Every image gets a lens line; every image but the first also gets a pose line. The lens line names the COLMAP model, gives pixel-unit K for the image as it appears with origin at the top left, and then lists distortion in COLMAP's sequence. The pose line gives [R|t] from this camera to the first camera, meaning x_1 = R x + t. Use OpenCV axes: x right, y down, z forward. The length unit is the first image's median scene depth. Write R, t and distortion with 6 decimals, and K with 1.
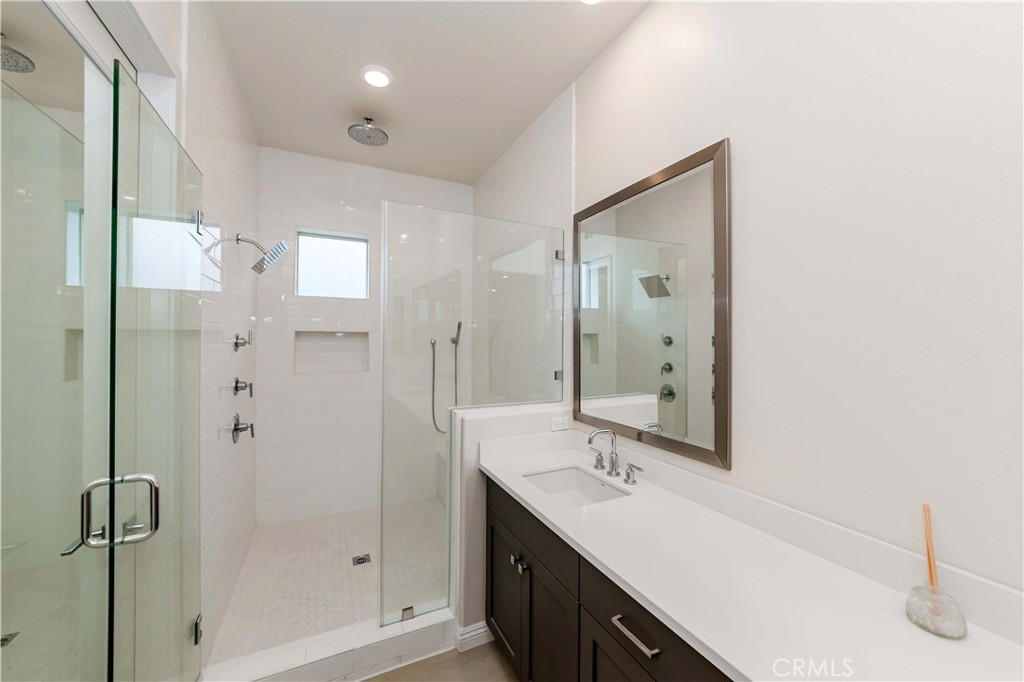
lens RADIAL K [[368.7, 0, 514.4], [0, 368.7, 343.3], [0, 0, 1]] dist [-0.001187, -0.000006]
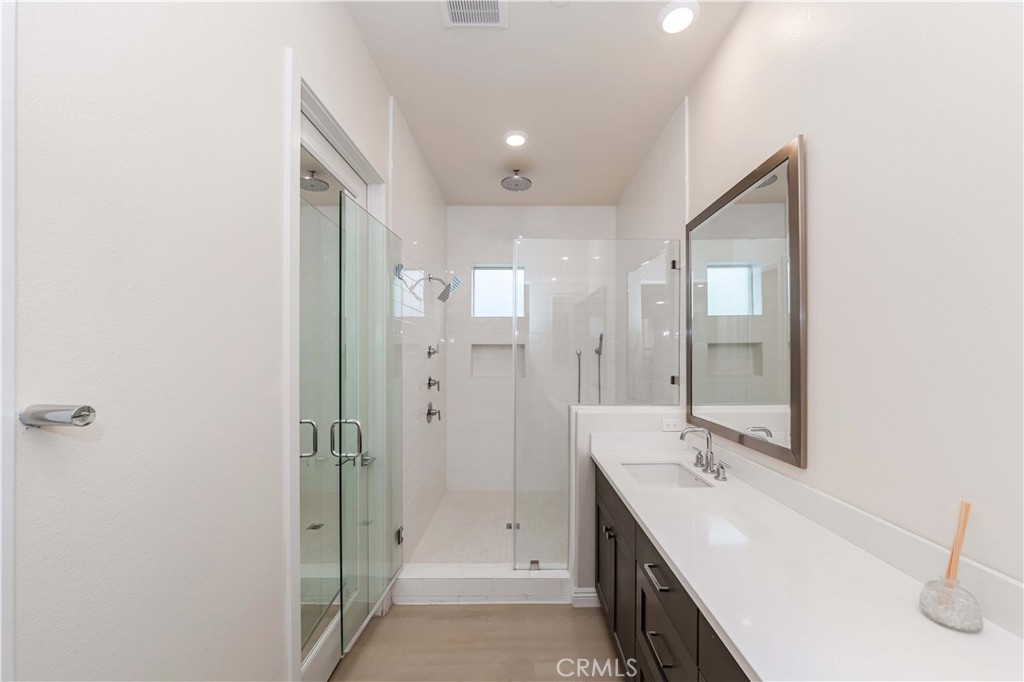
lens RADIAL K [[354.0, 0, 526.5], [0, 354.0, 357.6], [0, 0, 1]] dist [0.000294, 0.000055]
pose [[0.912433, -0.001855, -0.409221, 0.160174], [0.002565, 0.999996, 0.001185, 0.022896], [0.409217, -0.002130, 0.912434, -0.095765]]
